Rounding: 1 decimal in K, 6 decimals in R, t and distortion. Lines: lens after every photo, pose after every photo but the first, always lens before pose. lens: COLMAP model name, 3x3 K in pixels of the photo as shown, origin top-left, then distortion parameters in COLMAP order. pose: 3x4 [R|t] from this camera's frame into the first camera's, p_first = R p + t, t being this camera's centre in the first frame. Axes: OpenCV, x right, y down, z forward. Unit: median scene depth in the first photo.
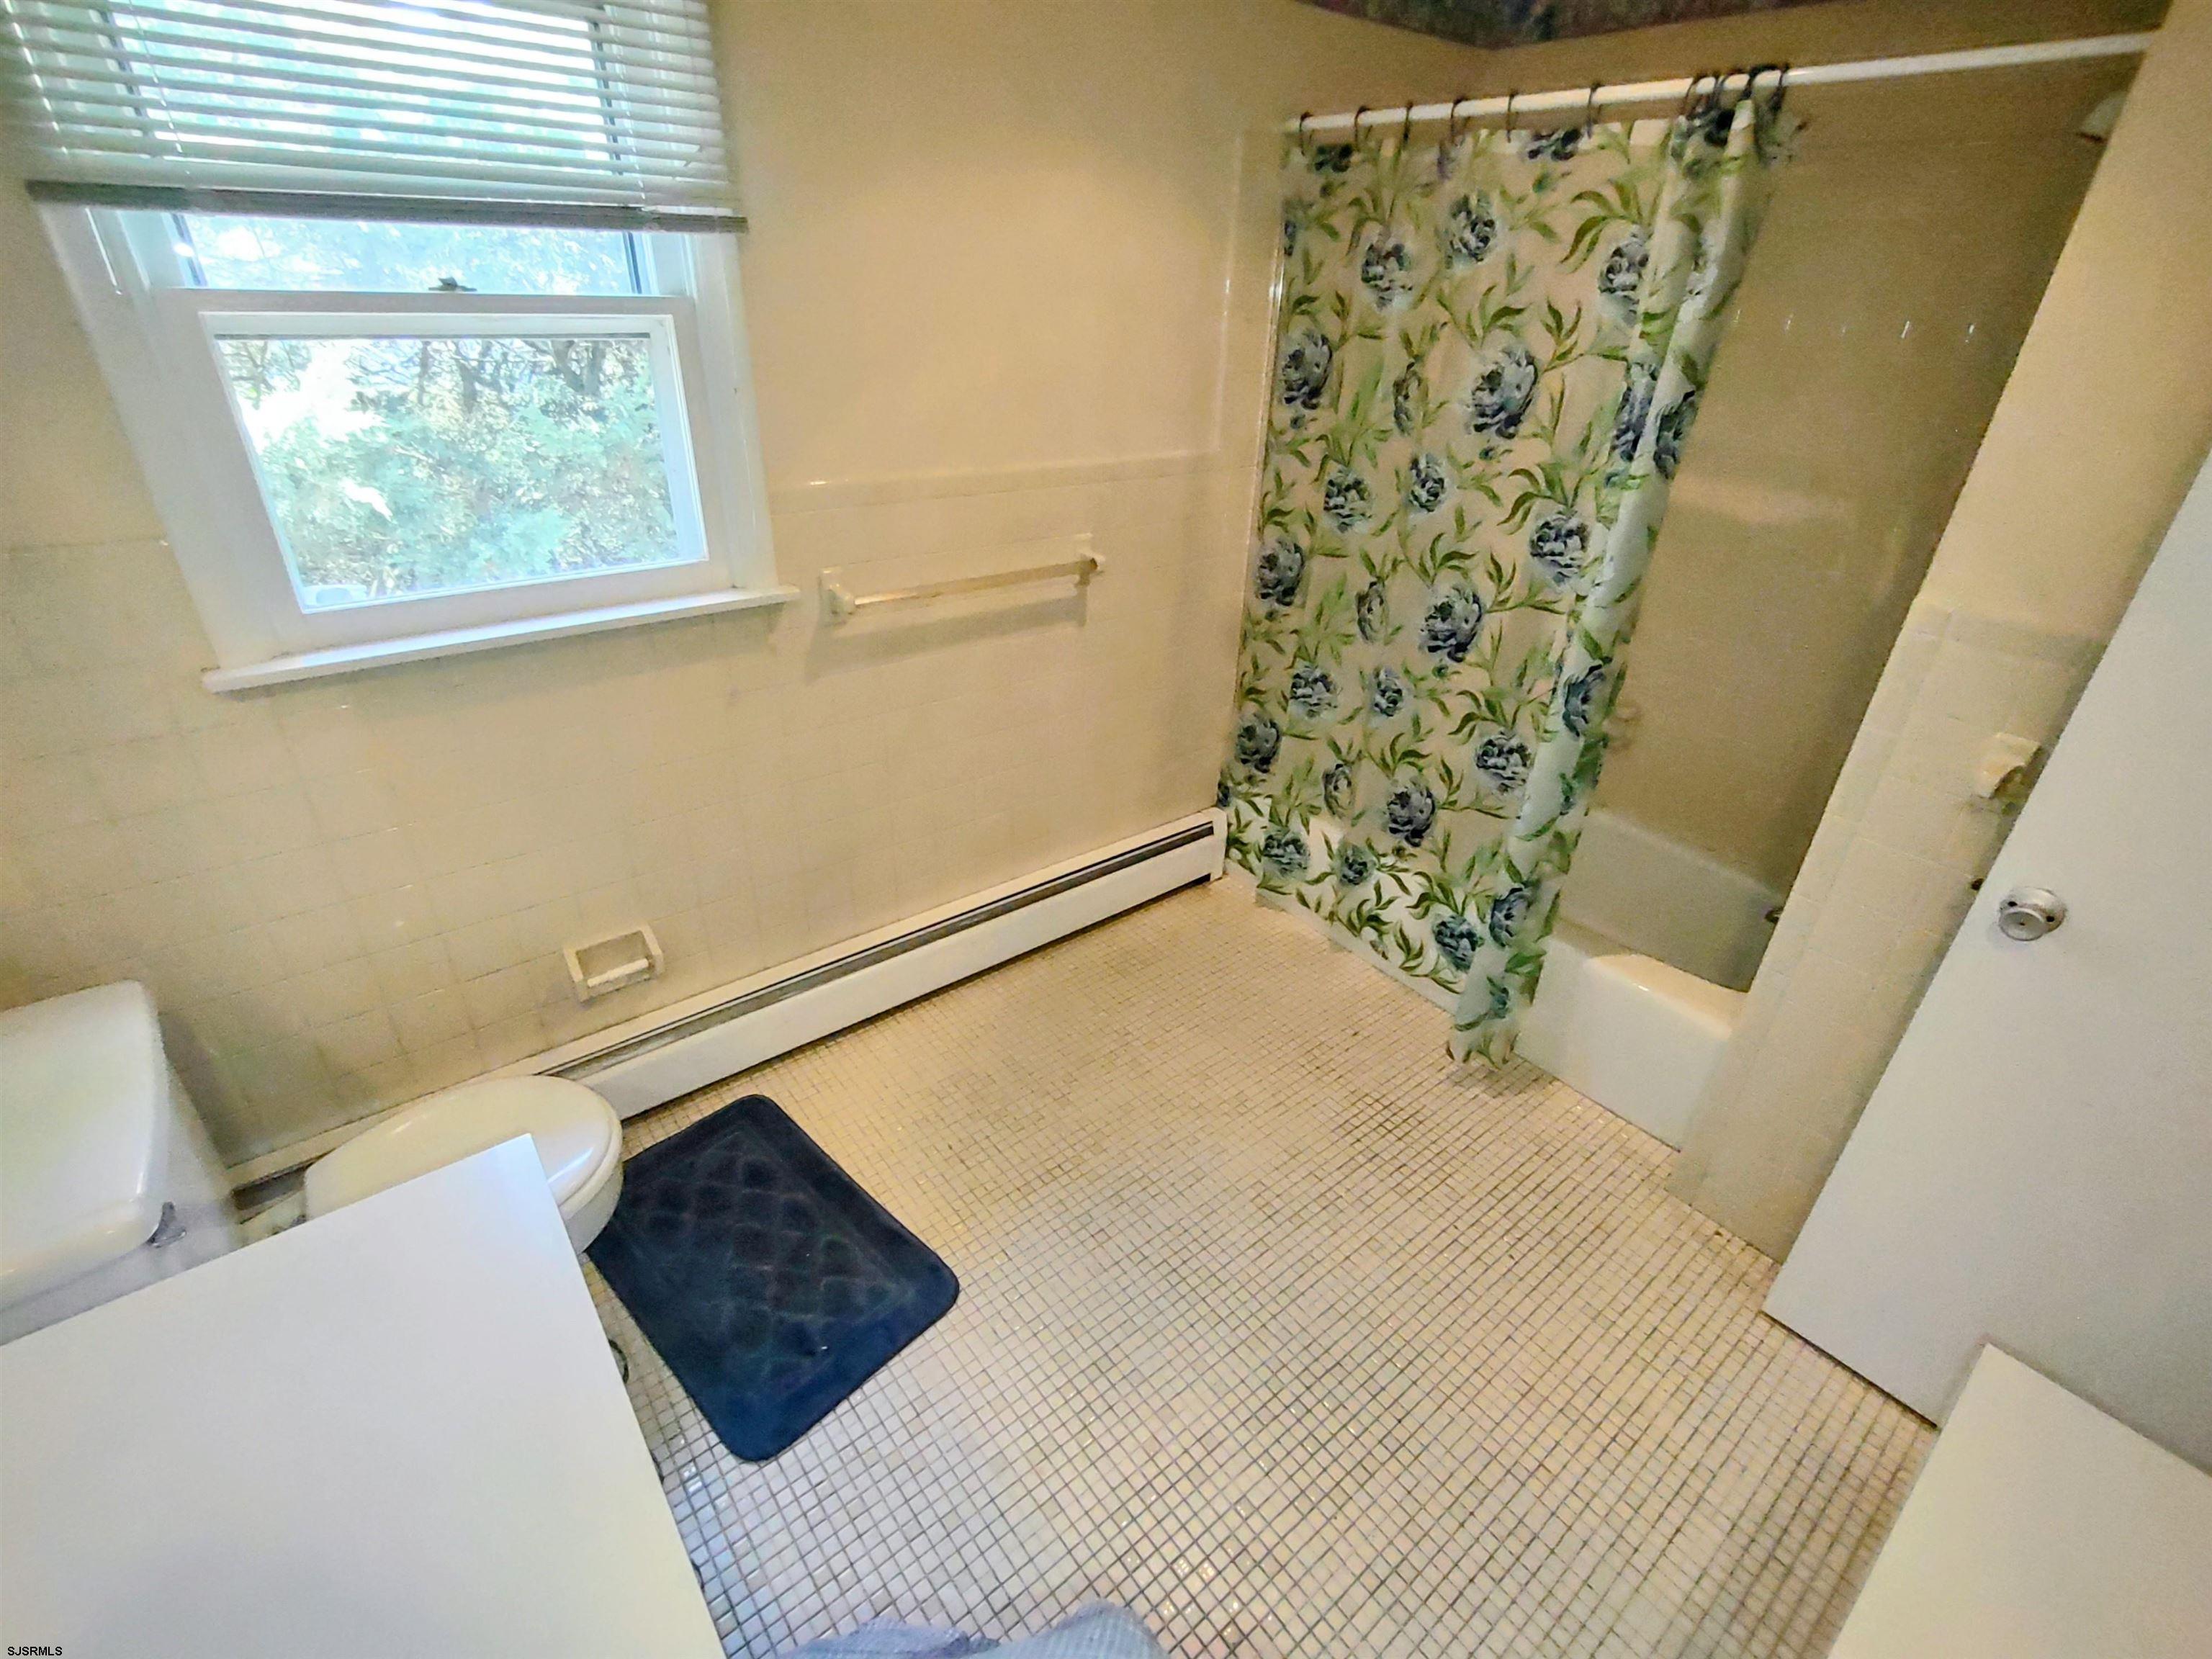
lens RADIAL K [[1010.4, 0, 1106.5], [0, 1010.4, 821.1], [0, 0, 1]] dist [0.003456, 0.000101]
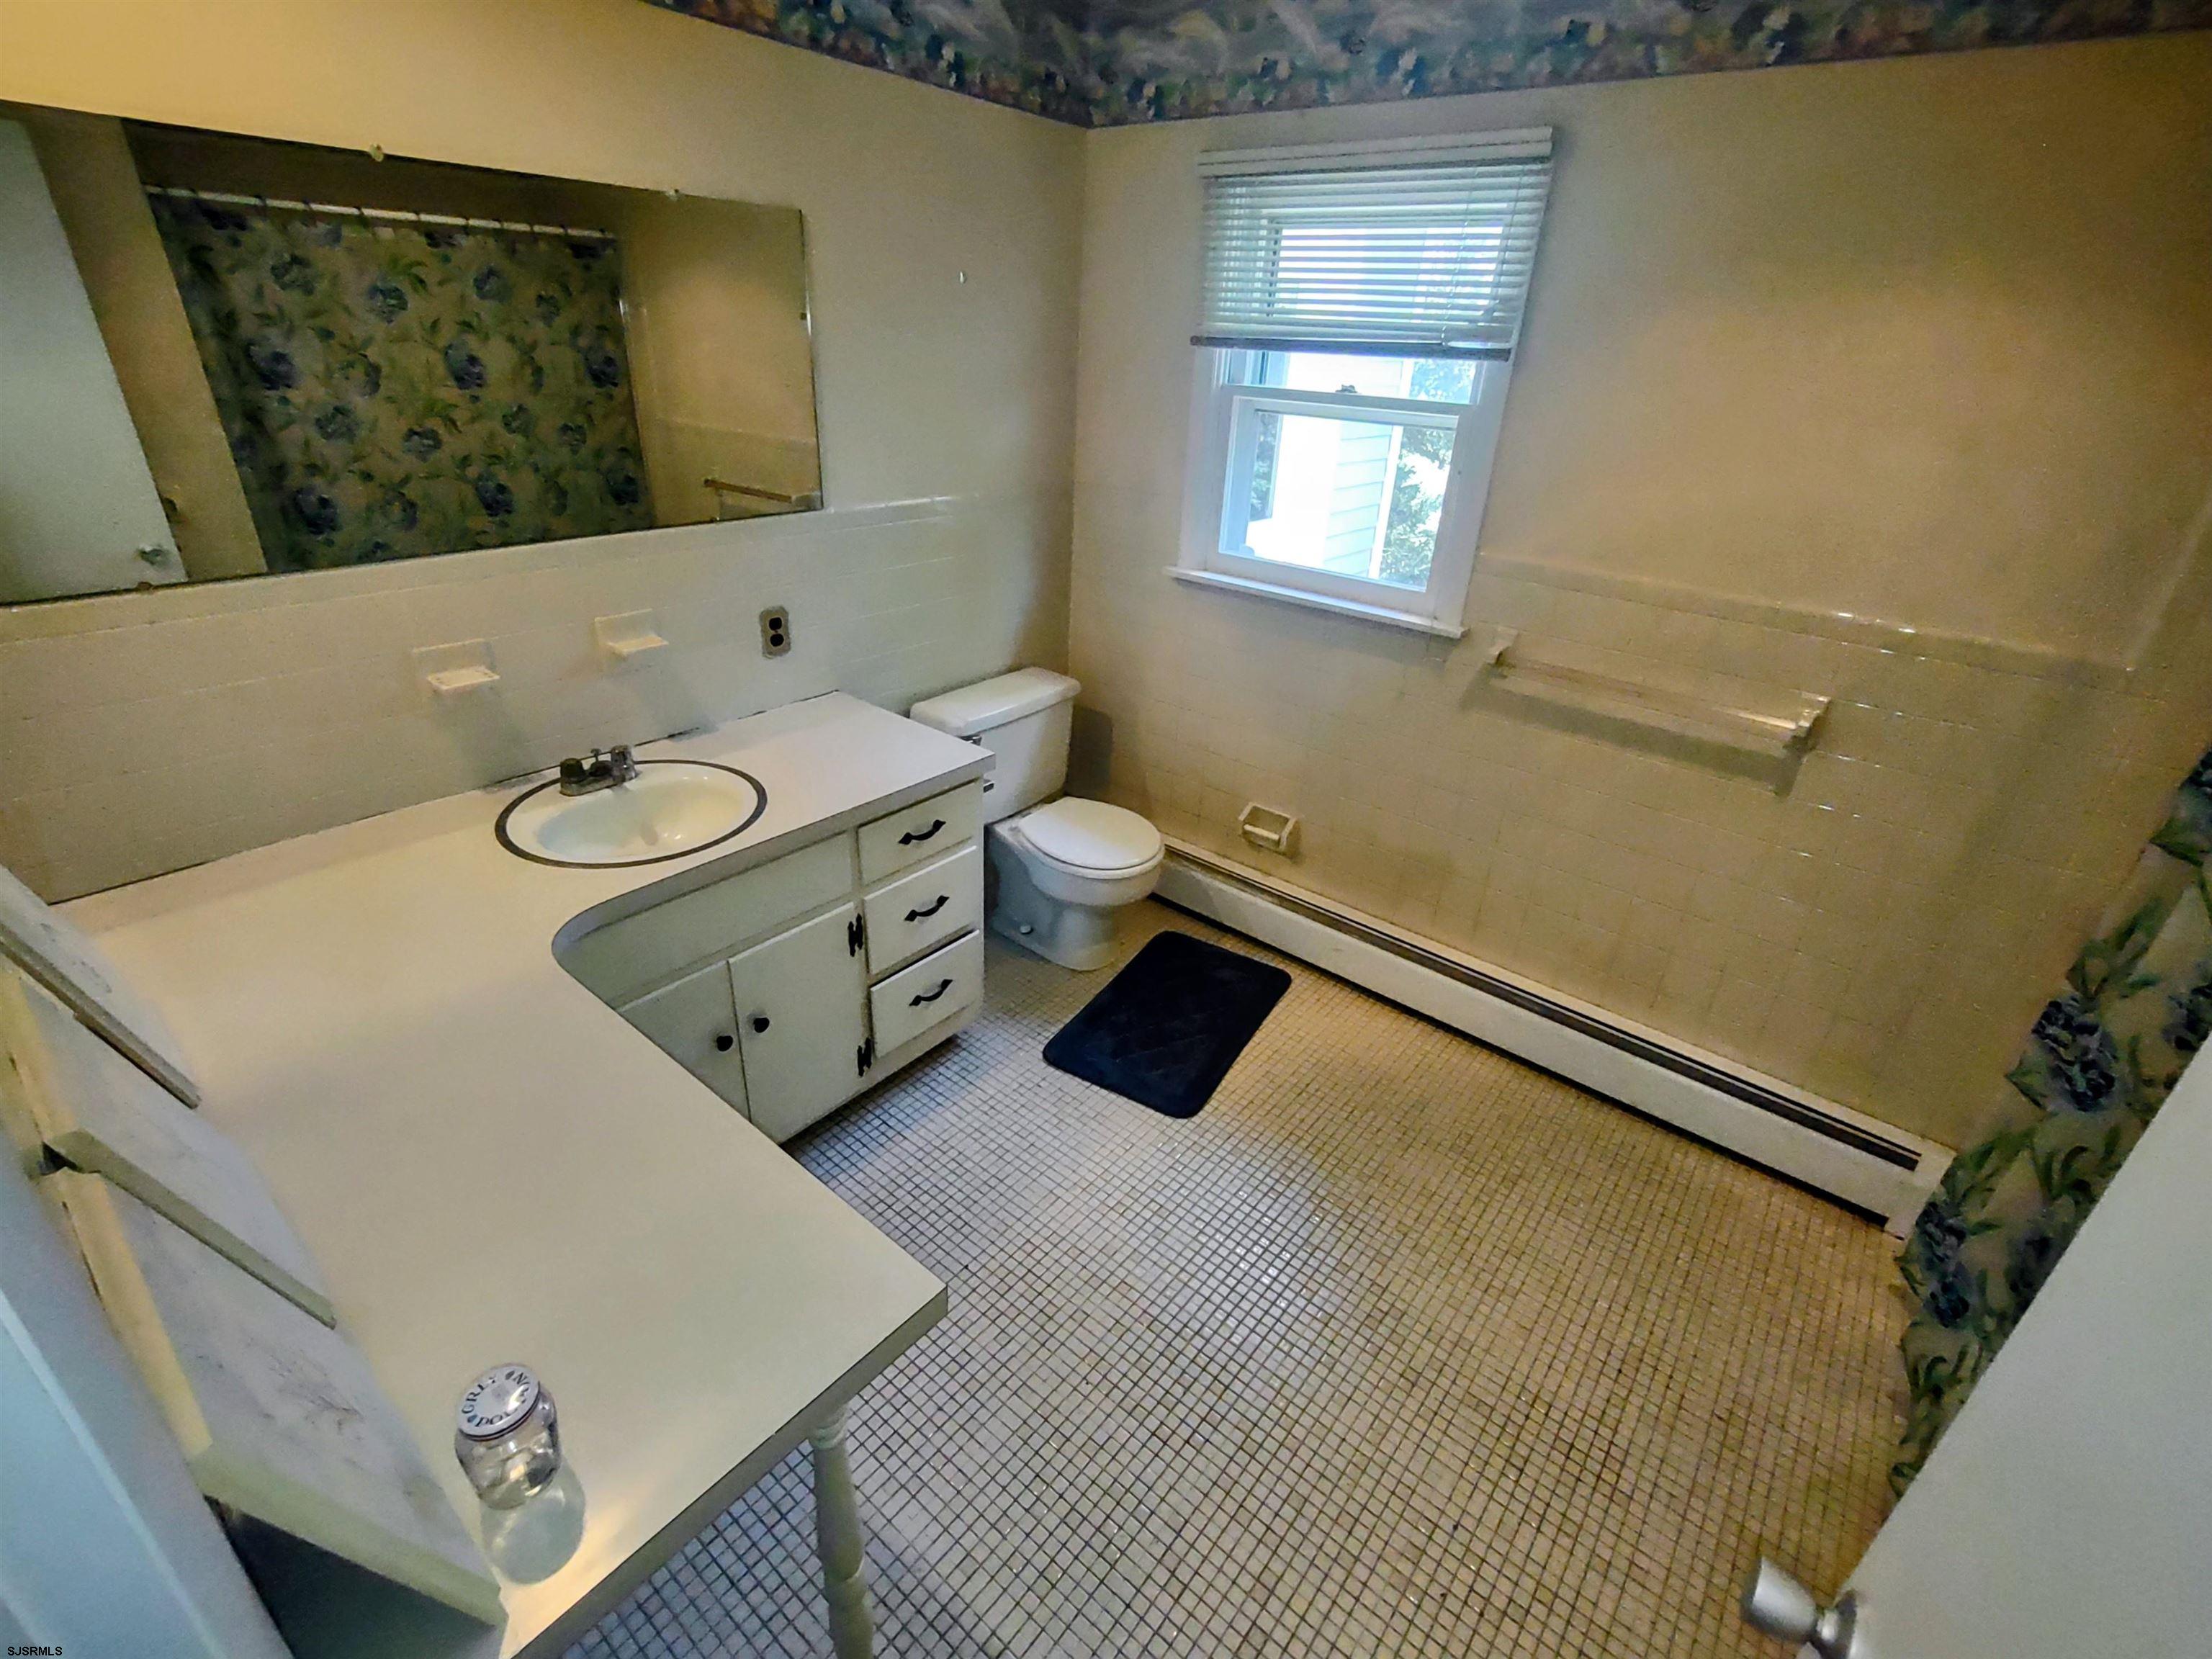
lens RADIAL K [[1010.4, 0, 1106.1], [0, 1010.4, 831.8], [0, 0, 1]] dist [0.003456, 0.000101]
pose [[0.203844, 0.415070, -0.886659, 0.784648], [-0.503581, 0.821127, 0.268619, -0.134340], [0.839556, 0.391749, 0.376403, 0.245787]]
